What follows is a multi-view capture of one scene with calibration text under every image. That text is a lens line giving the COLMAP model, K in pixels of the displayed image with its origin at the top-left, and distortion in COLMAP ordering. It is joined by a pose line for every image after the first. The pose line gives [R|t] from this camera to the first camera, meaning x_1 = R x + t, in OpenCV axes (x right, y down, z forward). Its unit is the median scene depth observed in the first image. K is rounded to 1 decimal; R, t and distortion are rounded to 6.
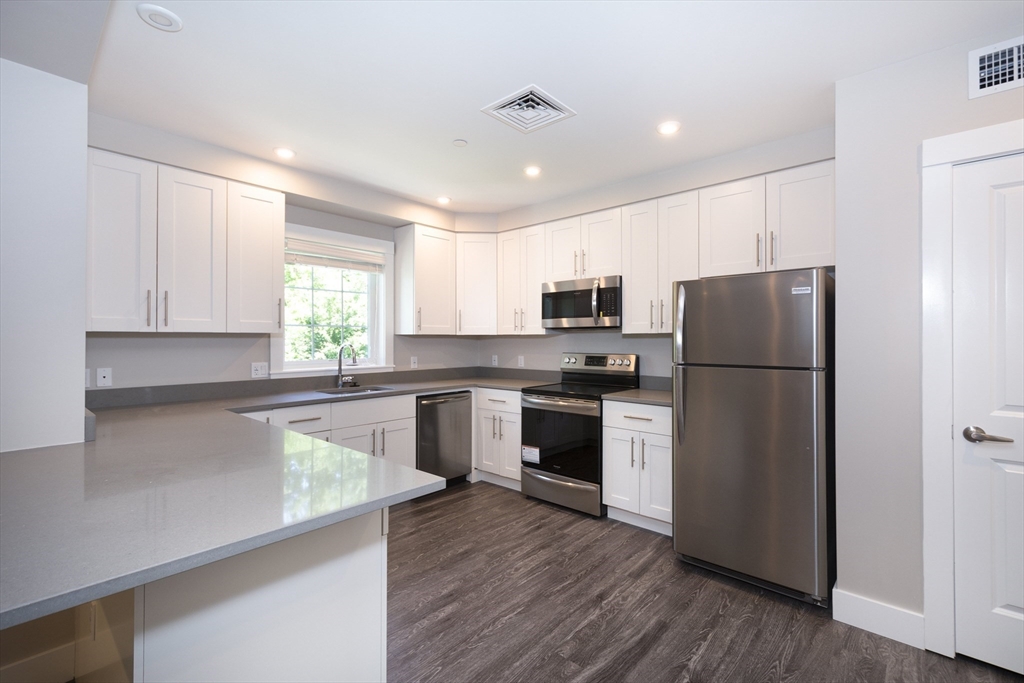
lens RADIAL K [[456.7, 0, 508.5], [0, 456.7, 336.8], [0, 0, 1]] dist [0.010046, 0.000379]
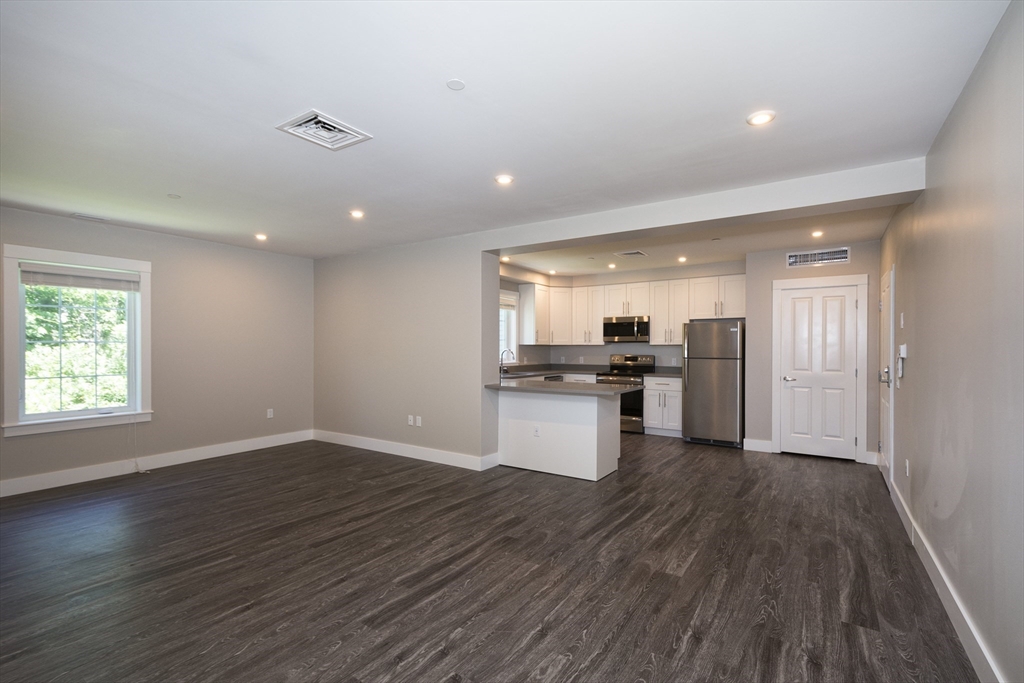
lens RADIAL K [[456.7, 0, 516.2], [0, 456.7, 350.0], [0, 0, 1]] dist [0.010046, 0.000379]
pose [[0.988983, 0.000961, 0.148024, -0.592079], [-0.002874, 0.999915, 0.012711, -0.007508], [-0.147999, -0.012996, 0.988902, -0.849368]]
